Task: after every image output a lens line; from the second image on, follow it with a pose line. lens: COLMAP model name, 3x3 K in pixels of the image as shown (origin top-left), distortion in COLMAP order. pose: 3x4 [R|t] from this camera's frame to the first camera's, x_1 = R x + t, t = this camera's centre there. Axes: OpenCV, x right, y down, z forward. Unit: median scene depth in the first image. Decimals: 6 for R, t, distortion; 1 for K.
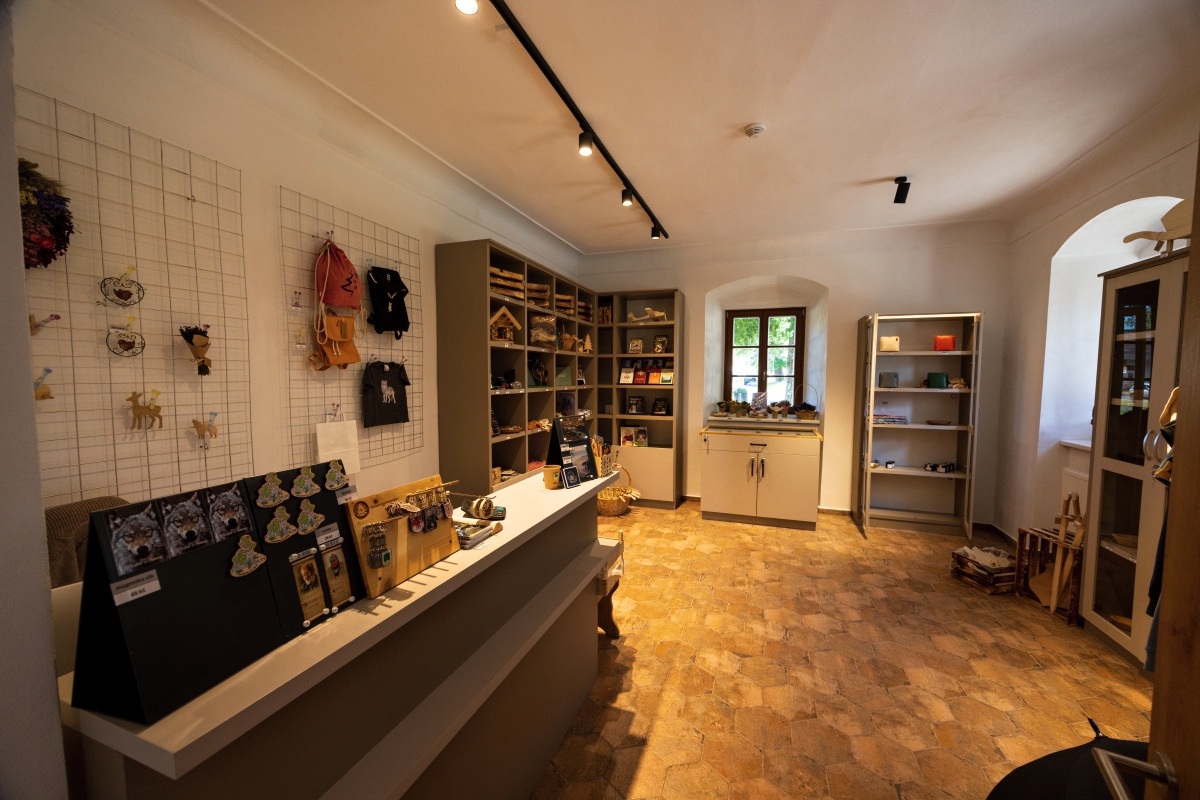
lens RADIAL K [[450.0, 0, 601.5], [0, 450.0, 403.7], [0, 0, 1]] dist [-0.003558, -0.000225]
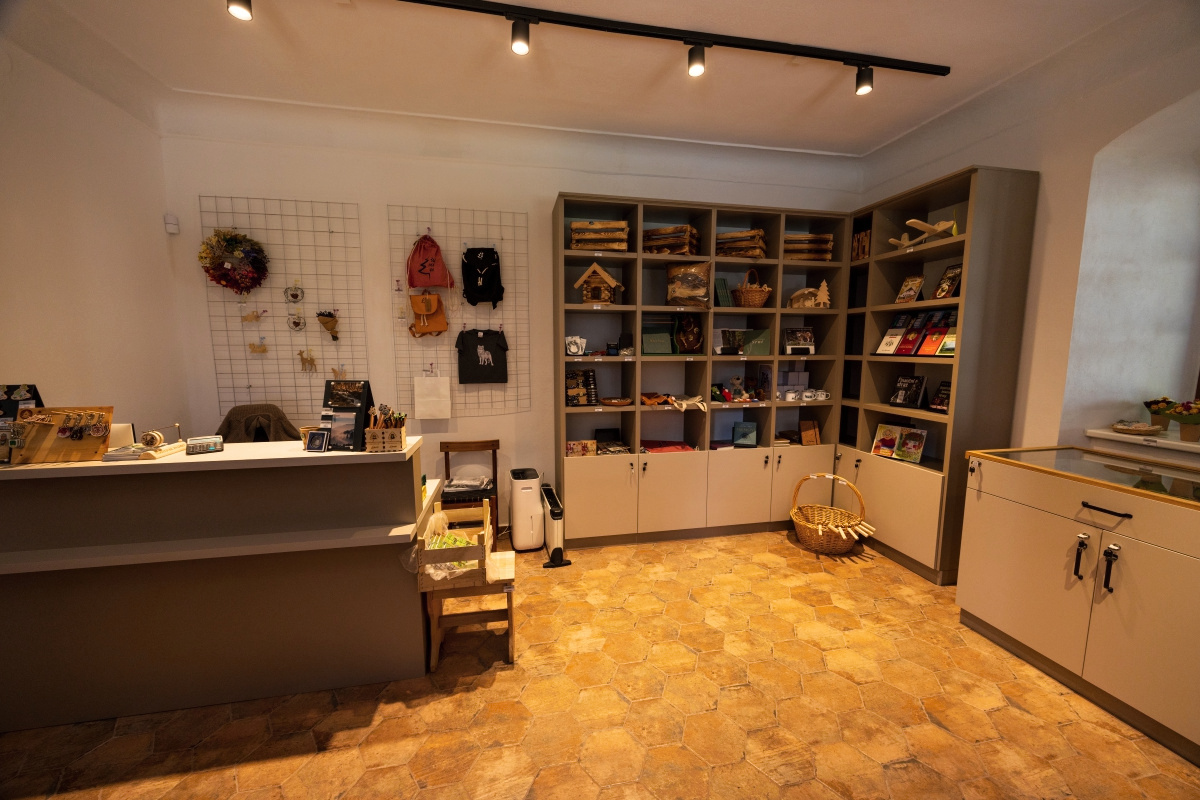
lens RADIAL K [[450.0, 0, 602.4], [0, 450.0, 399.1], [0, 0, 1]] dist [-0.003558, -0.000225]
pose [[0.528449, 0.098707, -0.843208, 0.600598], [-0.052113, 0.995117, 0.083829, -0.023872], [0.847364, -0.000357, 0.531012, 0.561767]]
